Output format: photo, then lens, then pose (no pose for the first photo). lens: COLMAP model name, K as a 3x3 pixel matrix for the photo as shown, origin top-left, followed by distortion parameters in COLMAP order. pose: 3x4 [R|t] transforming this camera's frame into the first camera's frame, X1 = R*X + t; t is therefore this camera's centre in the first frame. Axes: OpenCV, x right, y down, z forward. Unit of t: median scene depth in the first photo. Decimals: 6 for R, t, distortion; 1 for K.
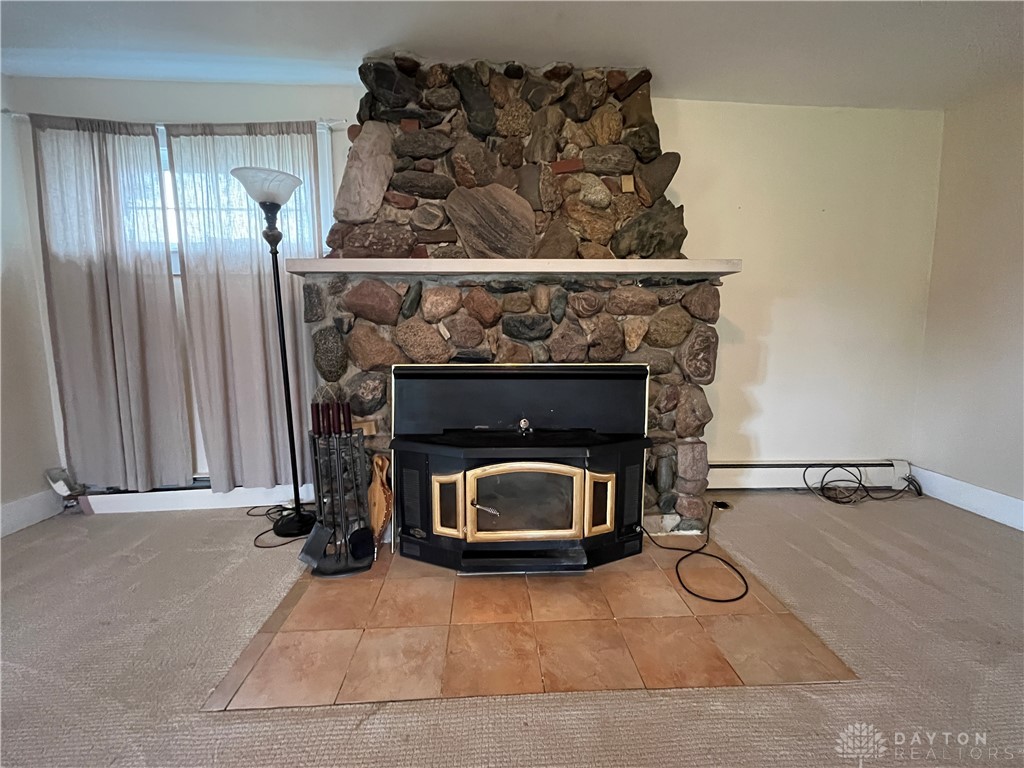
lens RADIAL K [[413.0, 0, 510.1], [0, 413.0, 382.5], [0, 0, 1]] dist [-0.000624, -0.000145]
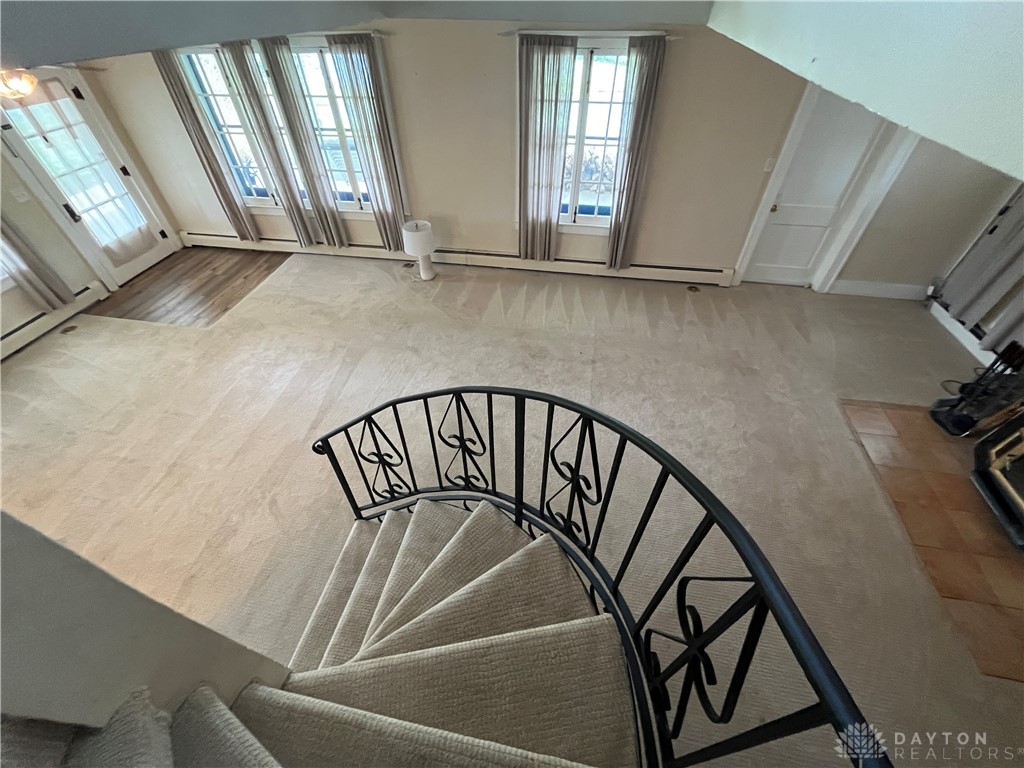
lens RADIAL K [[413.0, 0, 510.1], [0, 413.0, 382.5], [0, 0, 1]] dist [-0.000624, -0.000145]
pose [[-0.236856, 0.676759, -0.697063, 0.864066], [-0.090738, 0.698933, 0.709407, -0.568134], [0.967298, 0.231277, -0.104139, -0.485130]]
